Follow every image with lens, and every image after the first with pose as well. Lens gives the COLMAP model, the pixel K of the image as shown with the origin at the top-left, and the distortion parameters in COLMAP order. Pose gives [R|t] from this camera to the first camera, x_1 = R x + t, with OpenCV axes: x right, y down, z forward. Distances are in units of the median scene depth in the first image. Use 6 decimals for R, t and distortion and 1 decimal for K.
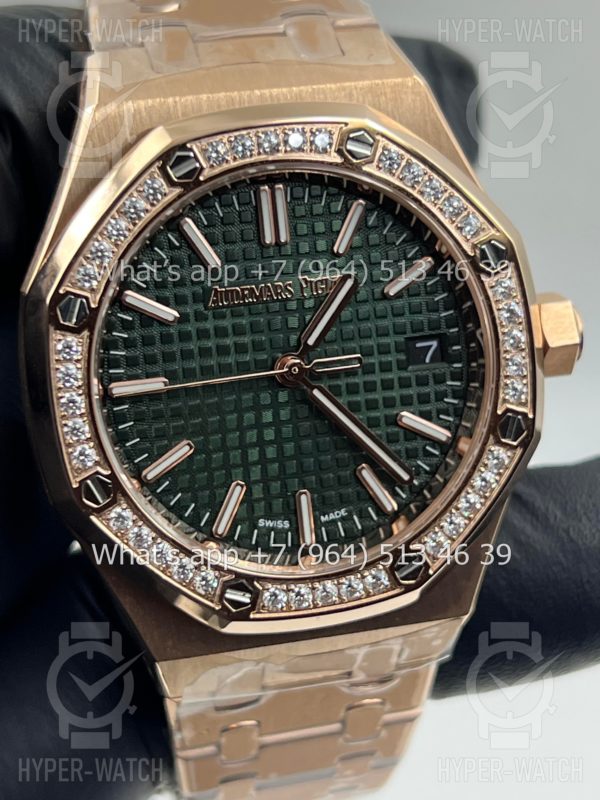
lens RADIAL K [[1897.9, 0, 300.0], [0, 1897.9, 400.0], [0, 0, 1]] dist [0.038428, 0.093176]
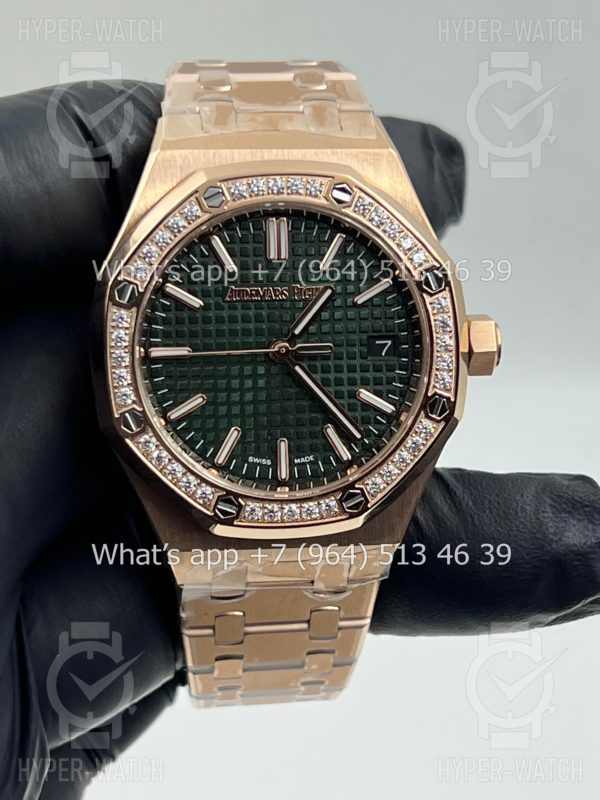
lens RADIAL K [[1791.8, 0, 300.0], [0, 1791.8, 400.0], [0, 0, 1]] dist [-0.051998, -0.048243]
pose [[0.993136, 0.085077, -0.080267, 0.117416], [-0.088219, 0.995434, -0.036444, 0.066622], [0.076800, 0.043275, 0.996107, -0.303652]]
